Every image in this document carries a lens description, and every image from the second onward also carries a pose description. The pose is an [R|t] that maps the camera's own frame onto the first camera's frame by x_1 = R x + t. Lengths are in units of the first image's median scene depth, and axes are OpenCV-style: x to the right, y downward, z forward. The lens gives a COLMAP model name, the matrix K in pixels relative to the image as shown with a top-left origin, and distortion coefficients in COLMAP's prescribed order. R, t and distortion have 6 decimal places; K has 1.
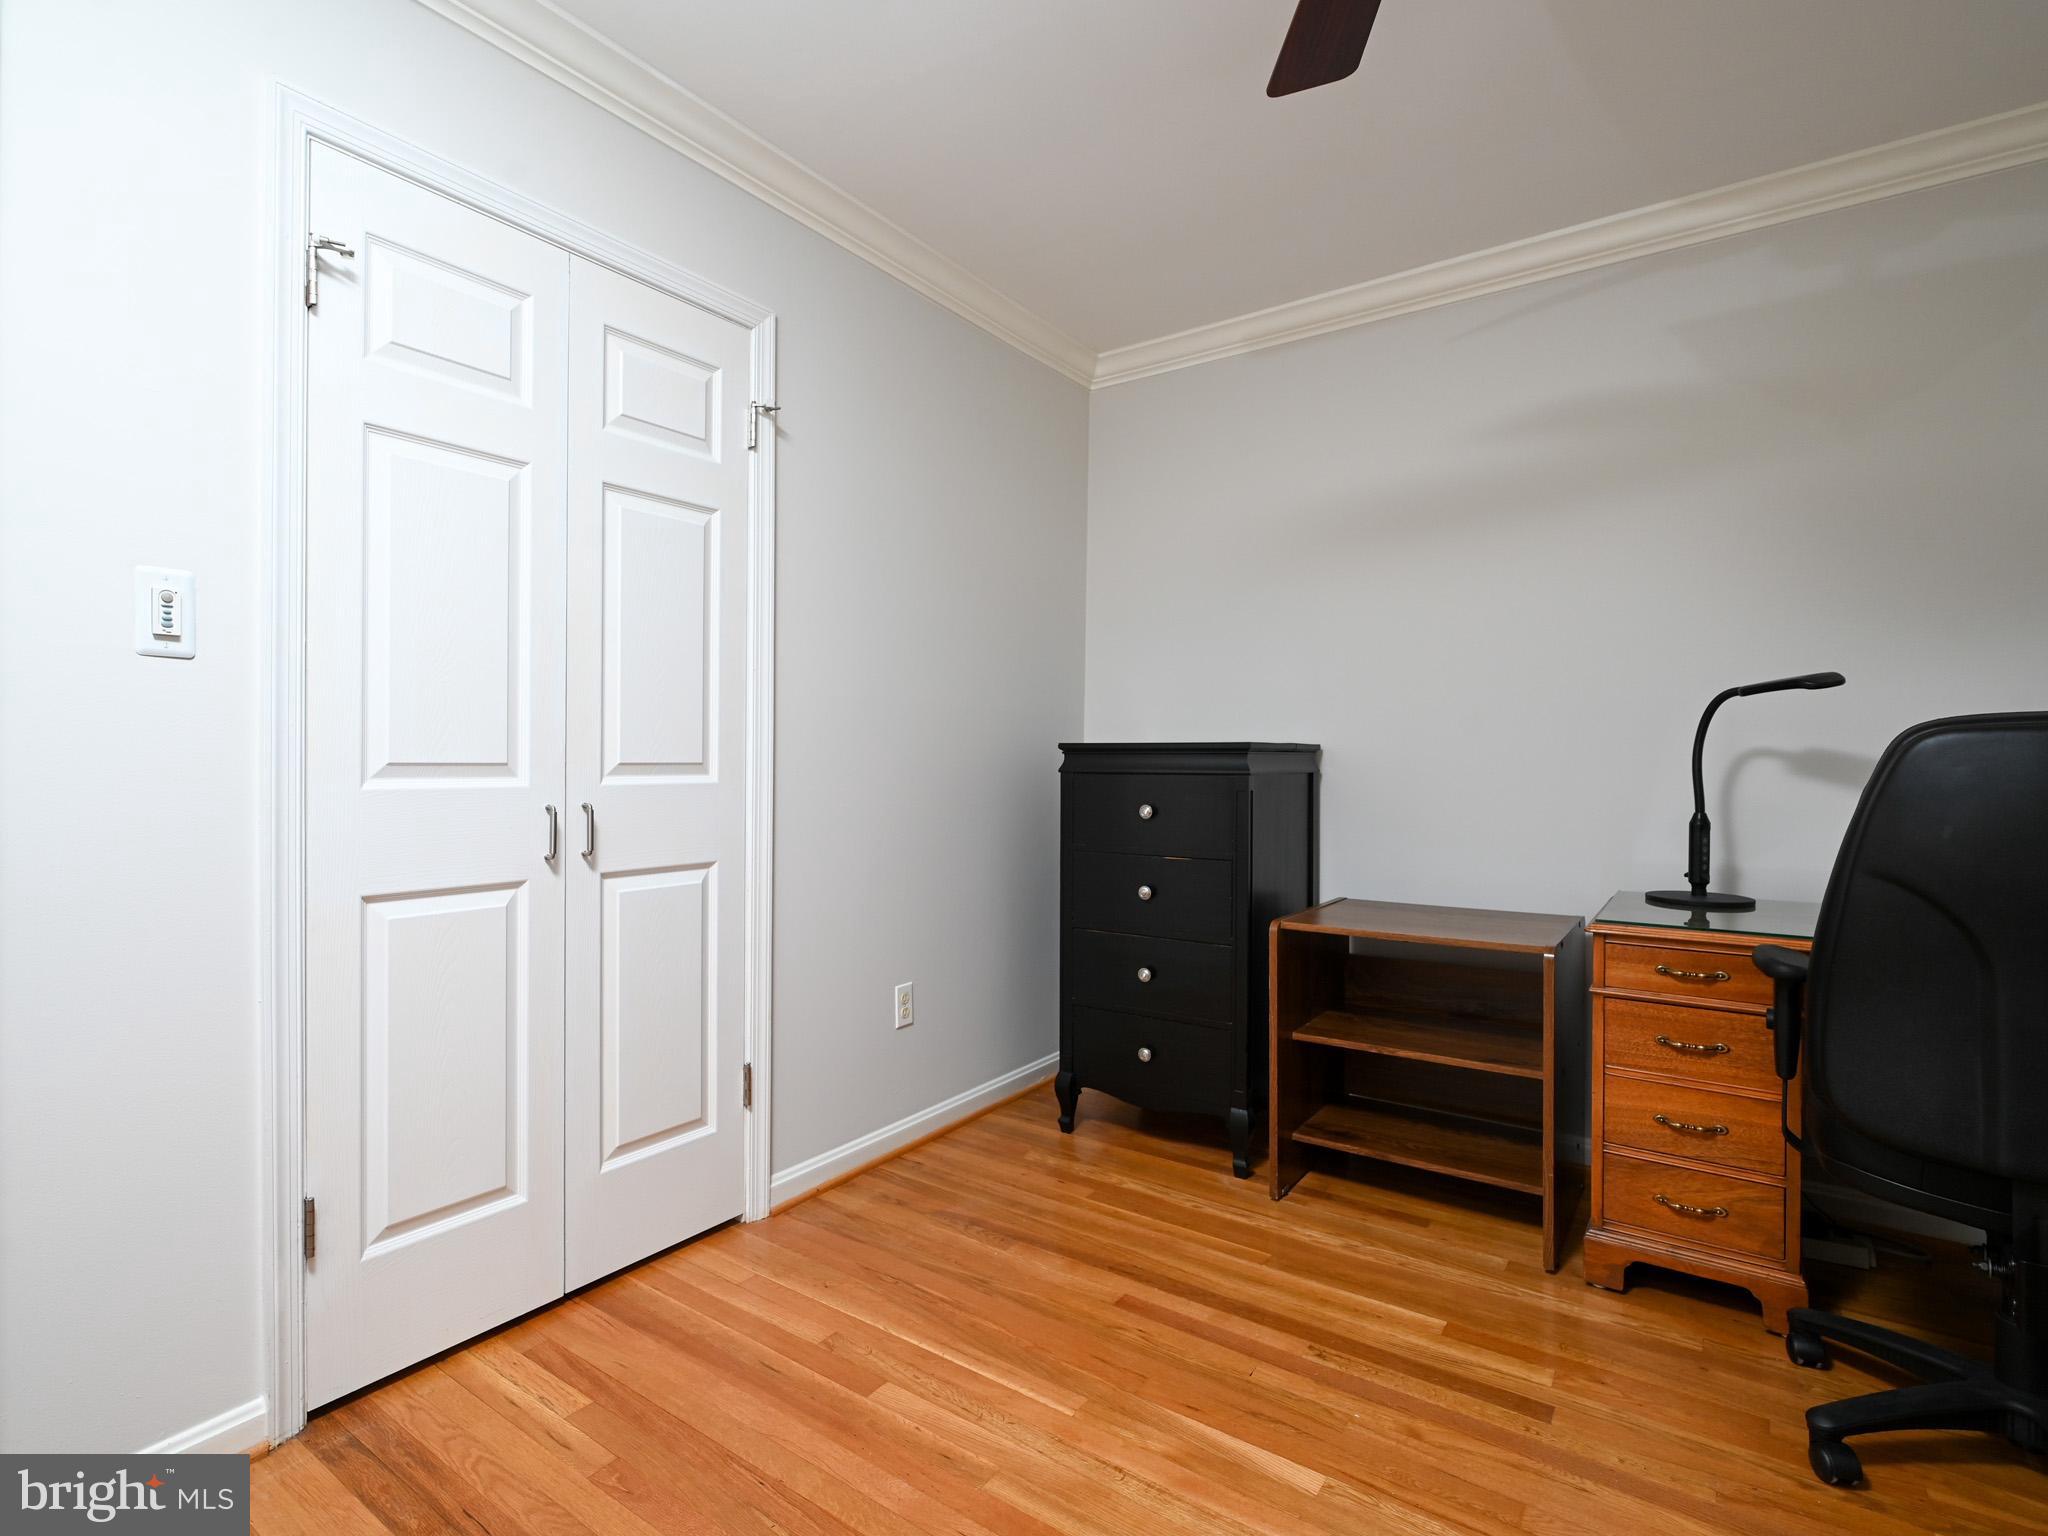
lens RADIAL K [[1016.3, 0, 931.7], [0, 1016.3, 769.5], [0, 0, 1]] dist [0.001540, 0.000432]
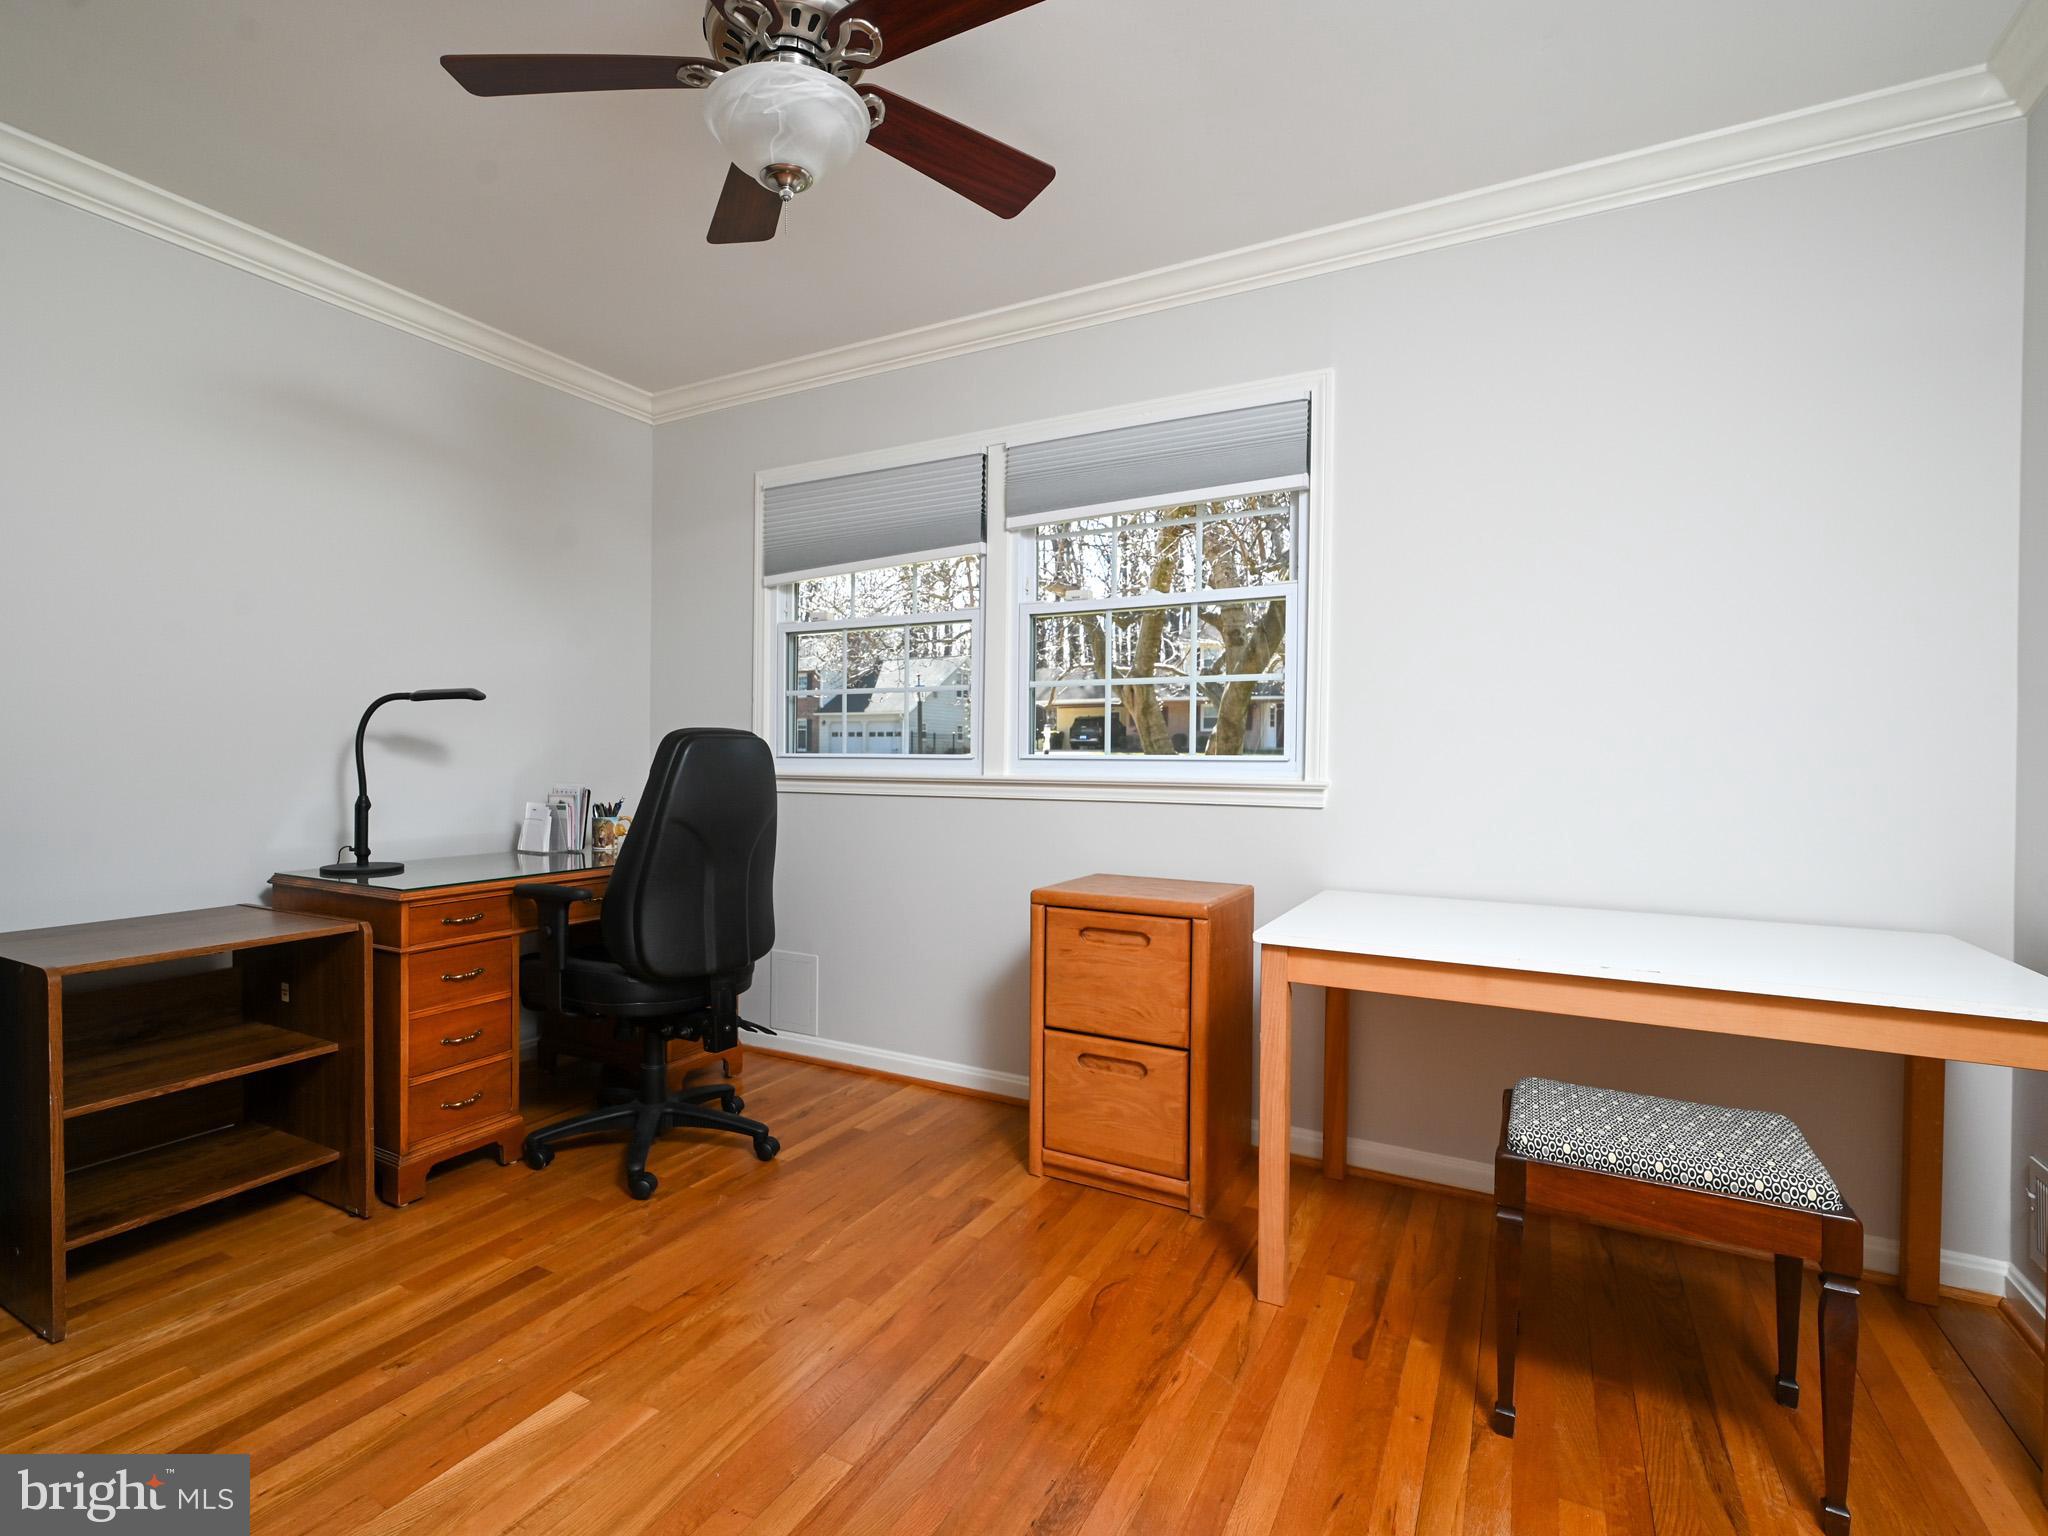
lens RADIAL K [[1016.3, 0, 931.7], [0, 1016.3, 769.5], [0, 0, 1]] dist [0.001540, 0.000432]
pose [[-0.123820, -0.017726, 0.992146, -0.520342], [-0.001439, 0.999843, 0.017684, -0.010624], [-0.992304, 0.000761, -0.123826, 0.501415]]
